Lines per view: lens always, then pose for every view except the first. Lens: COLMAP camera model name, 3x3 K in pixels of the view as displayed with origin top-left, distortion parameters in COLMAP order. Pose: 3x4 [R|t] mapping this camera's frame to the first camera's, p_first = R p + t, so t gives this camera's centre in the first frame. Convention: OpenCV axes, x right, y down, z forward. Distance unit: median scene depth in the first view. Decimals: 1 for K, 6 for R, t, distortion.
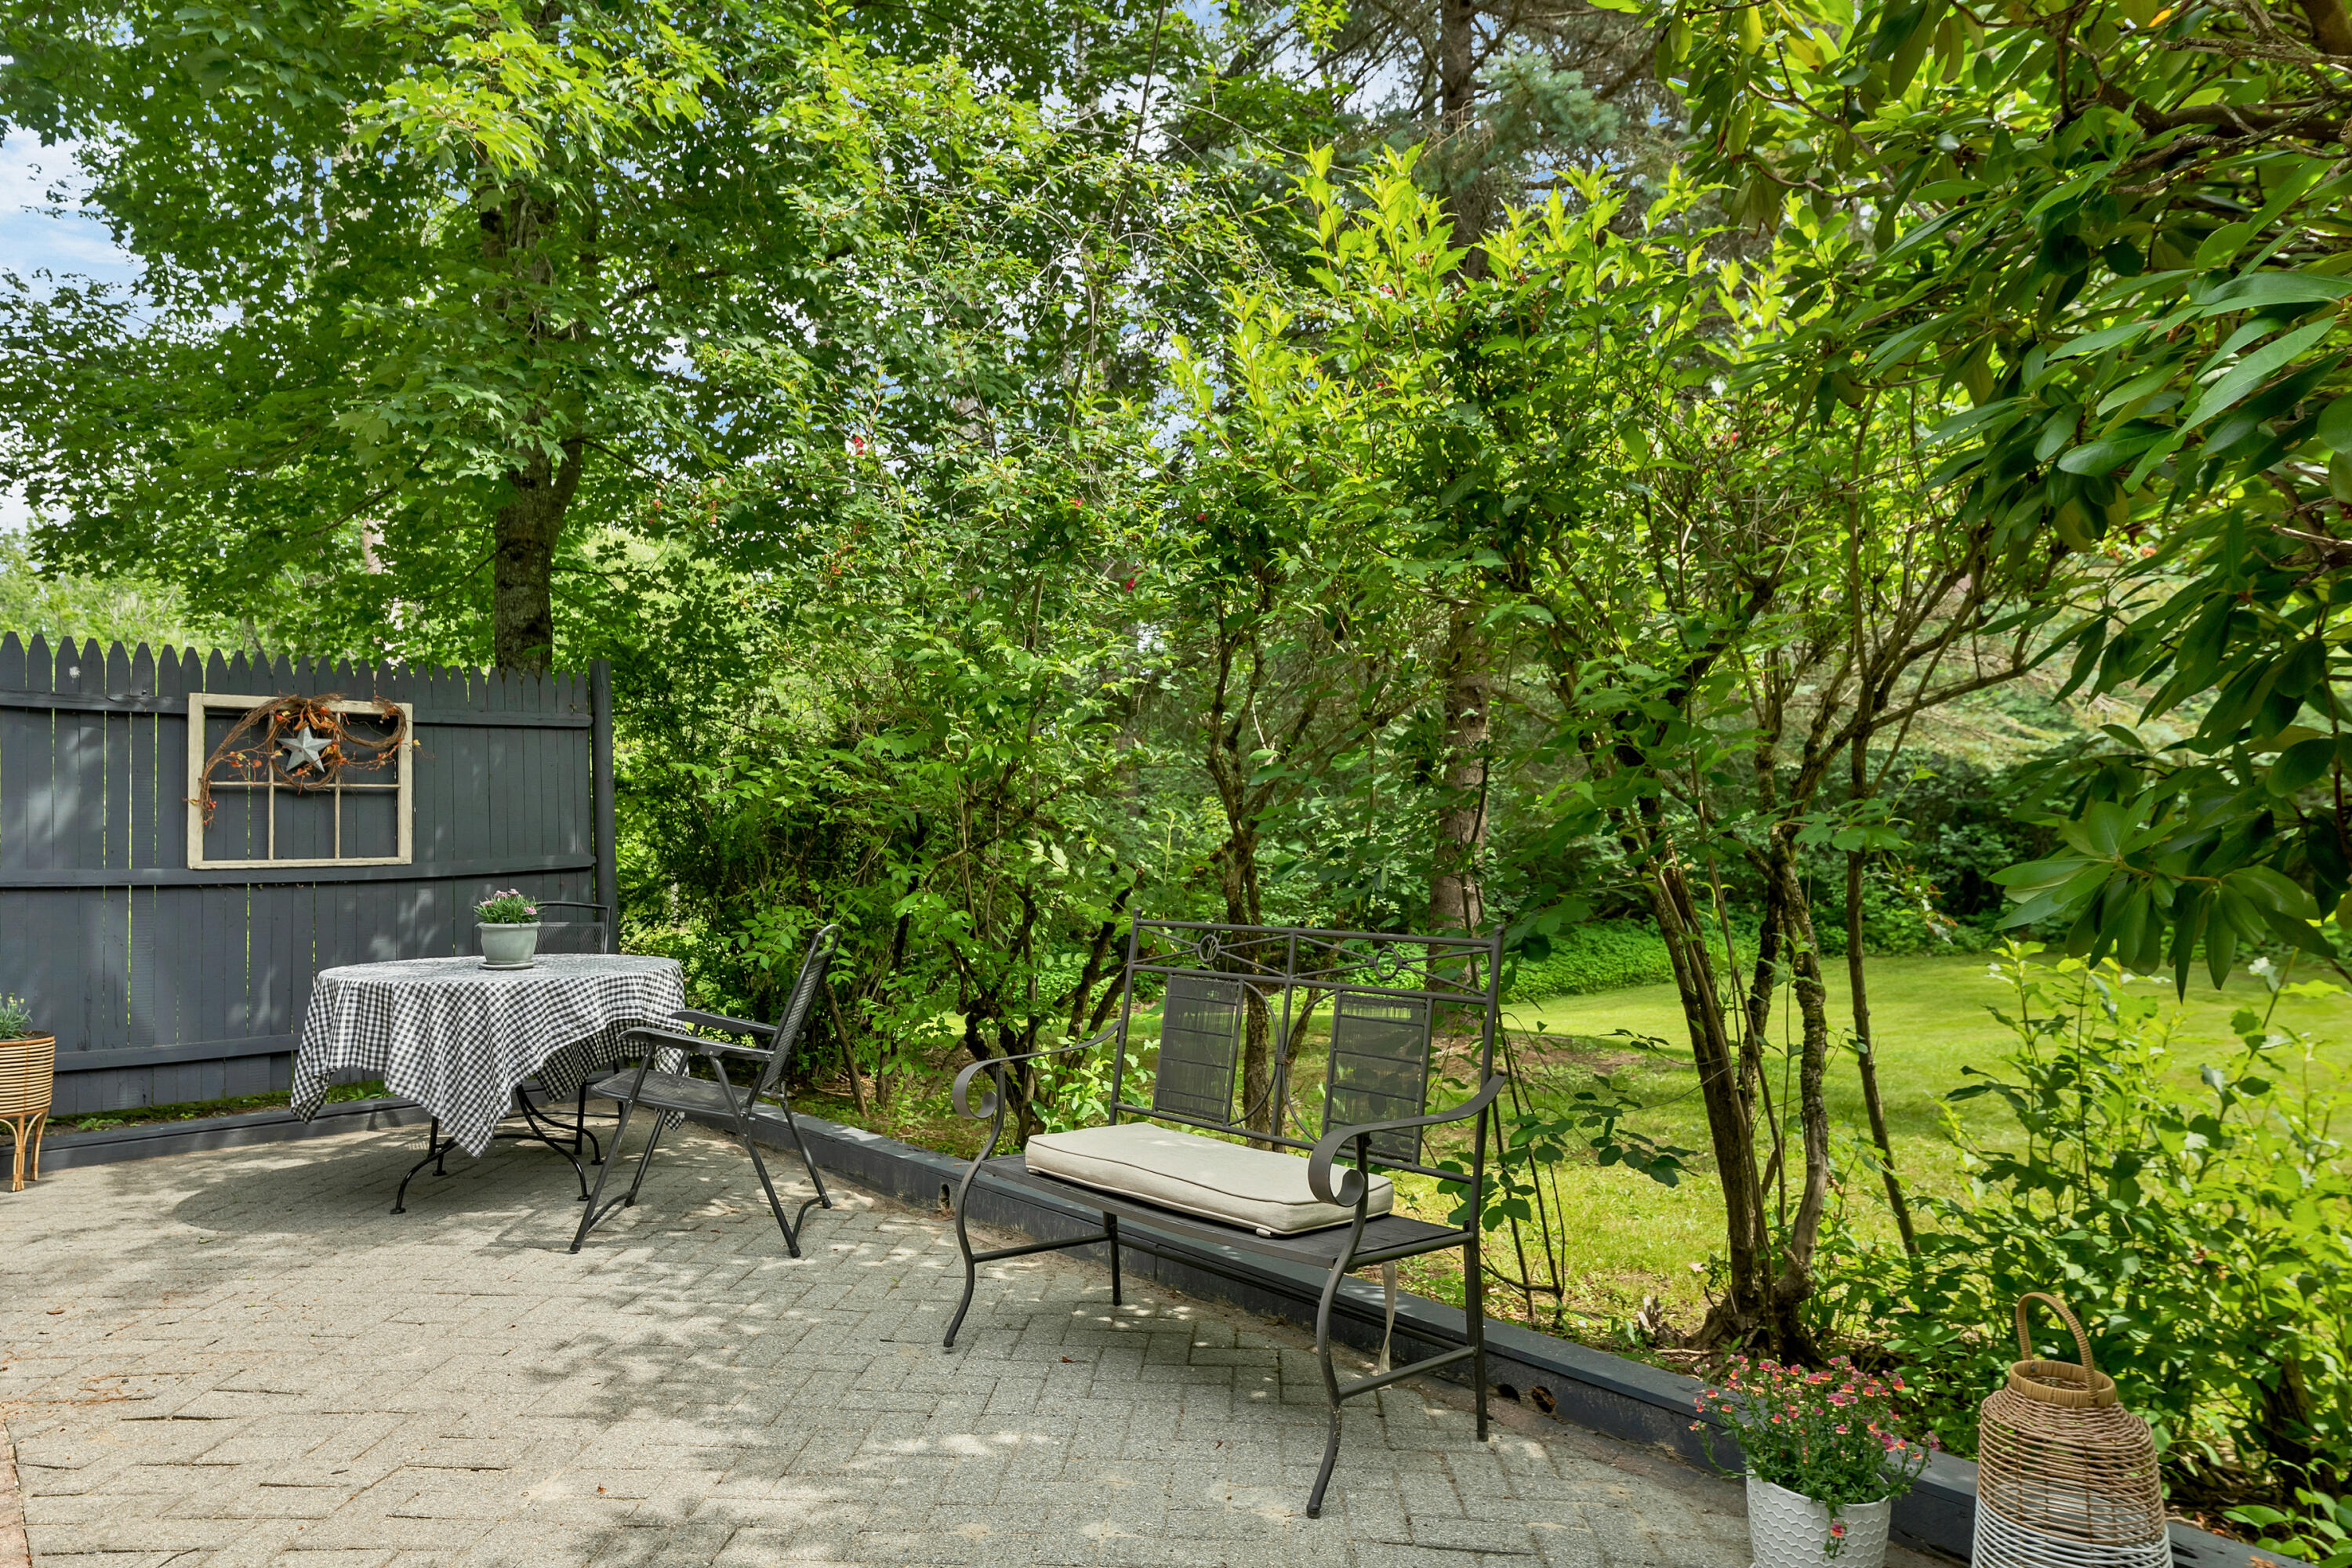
lens RADIAL K [[1298.1, 0, 1175.6], [0, 1298.1, 786.1], [0, 0, 1]] dist [0.000314, -0.001670]
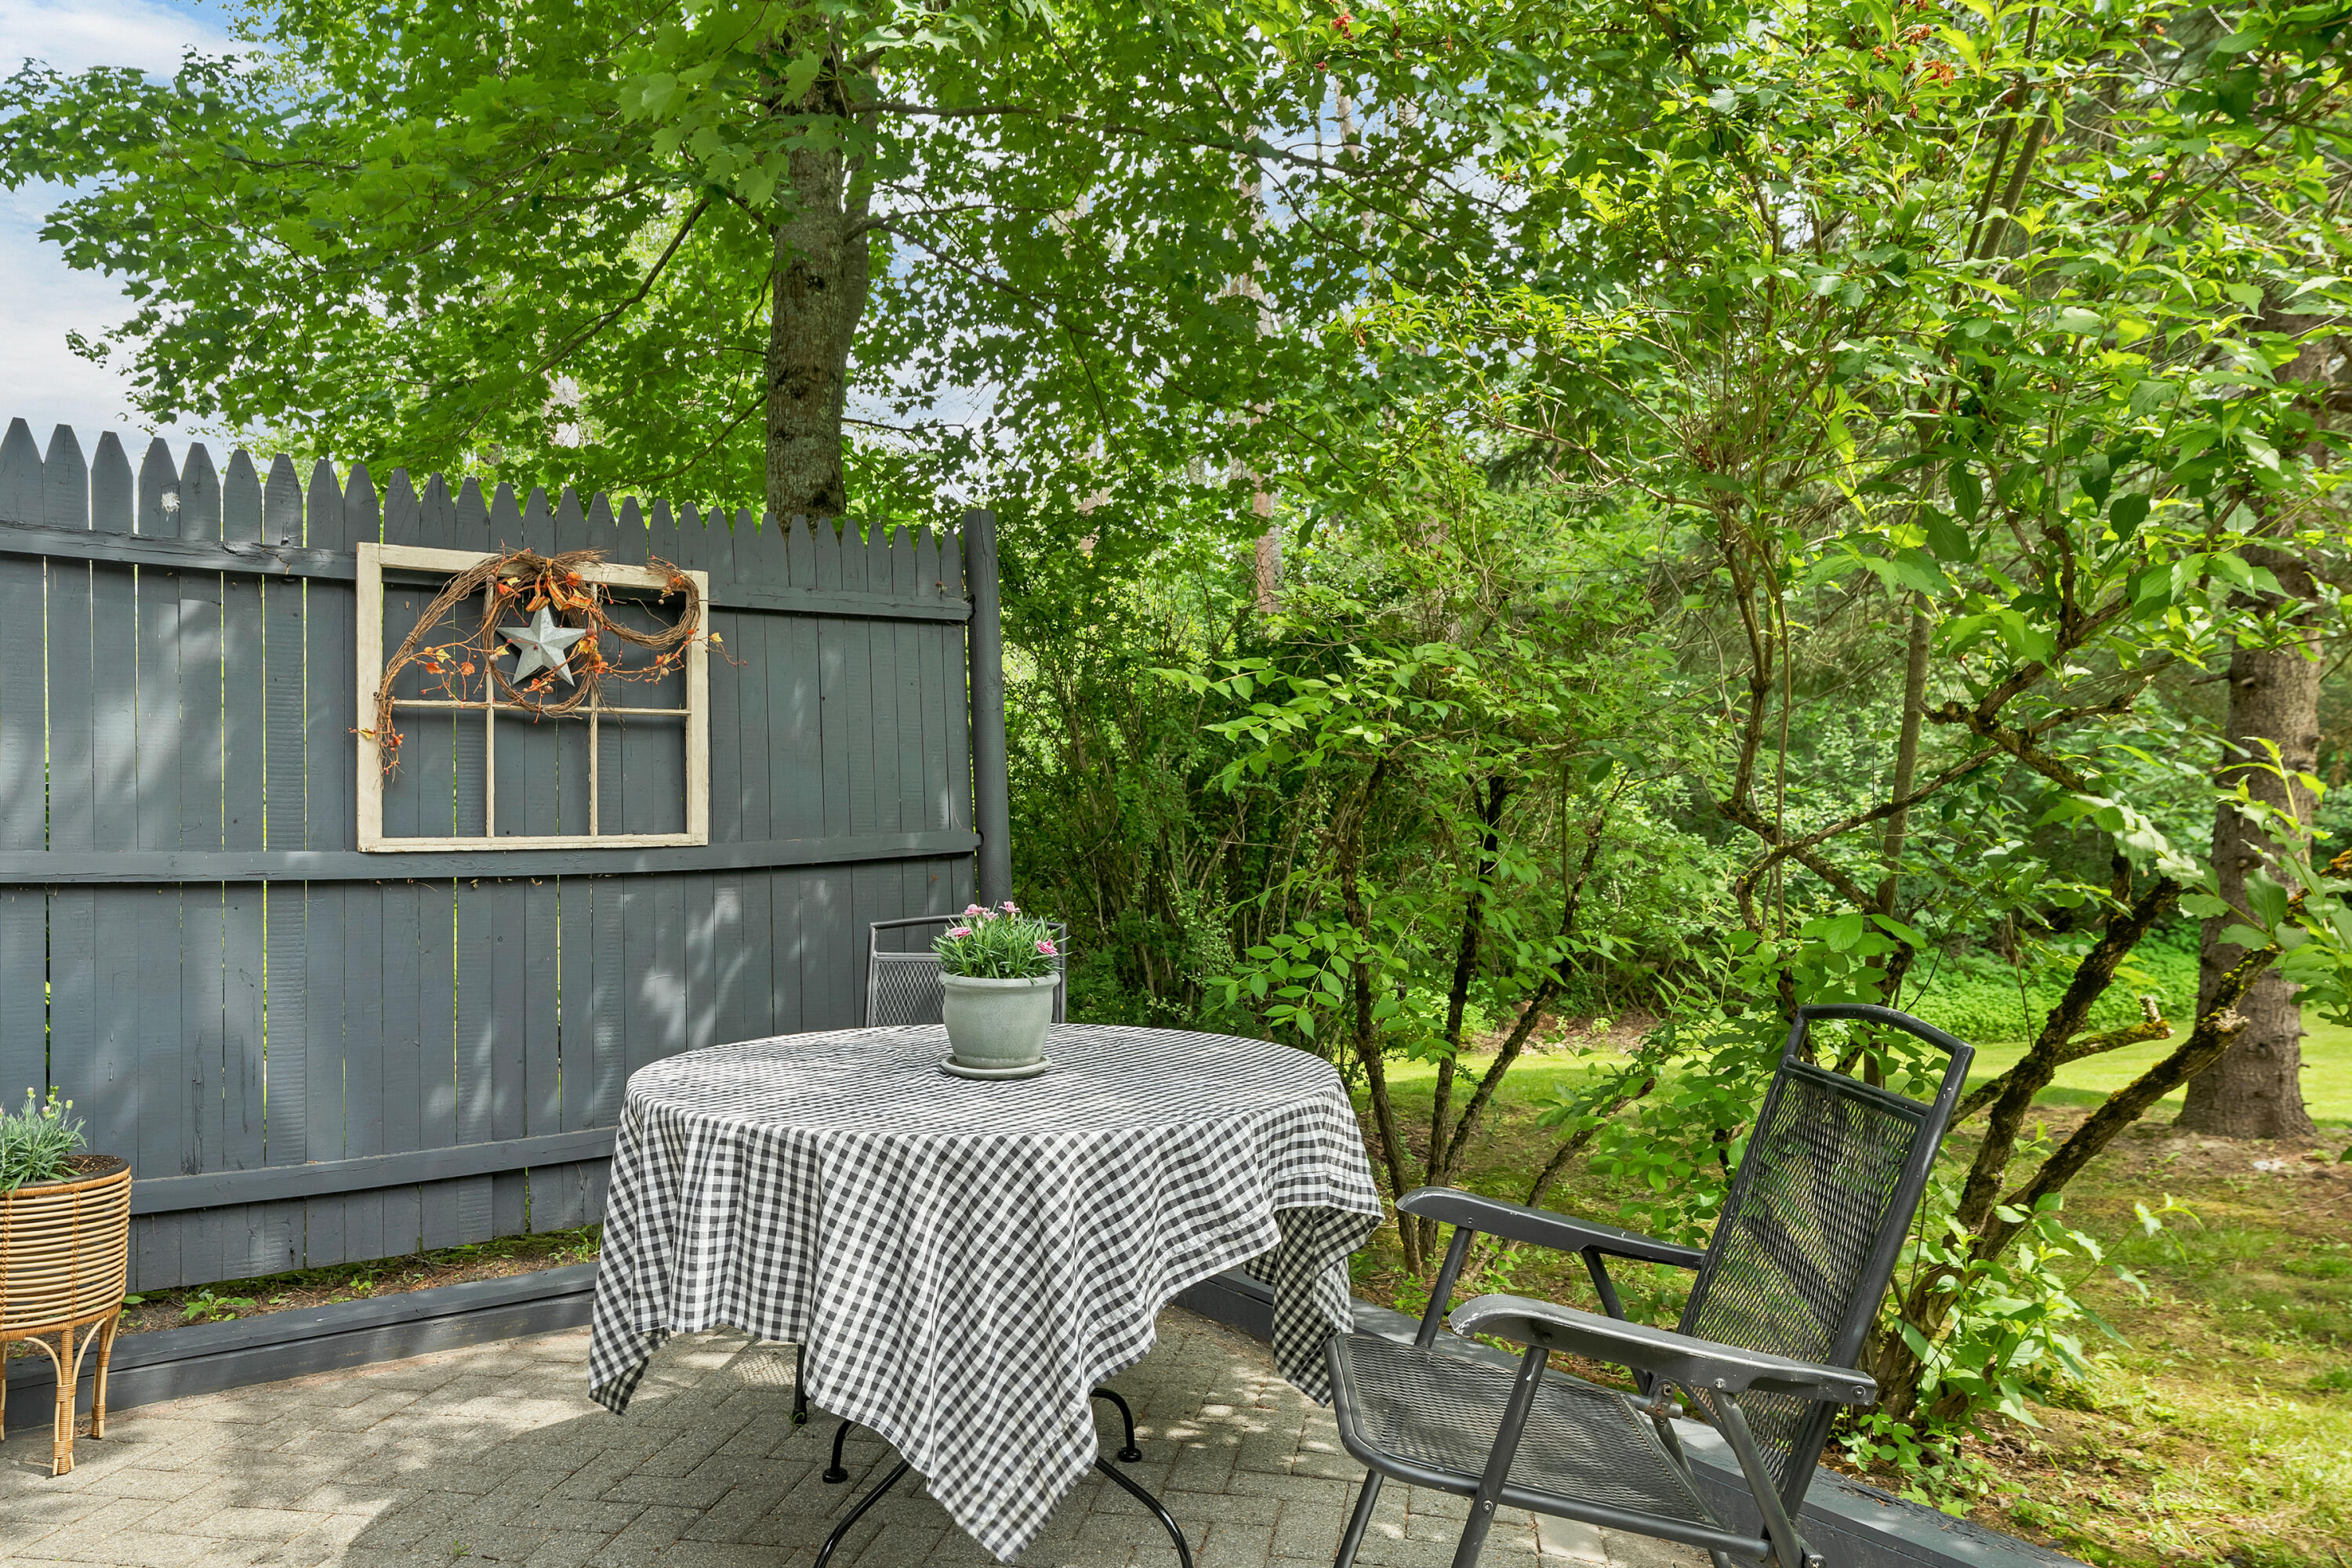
lens RADIAL K [[1419.6, 0, 1176.7], [0, 1419.6, 785.4], [0, 0, 1]] dist [-0.006926, 0.000697]
pose [[0.992042, -0.000169, -0.125911, -0.318060], [0.001960, 0.999899, 0.014099, 0.025781], [0.125896, -0.014234, 0.991941, 0.417549]]
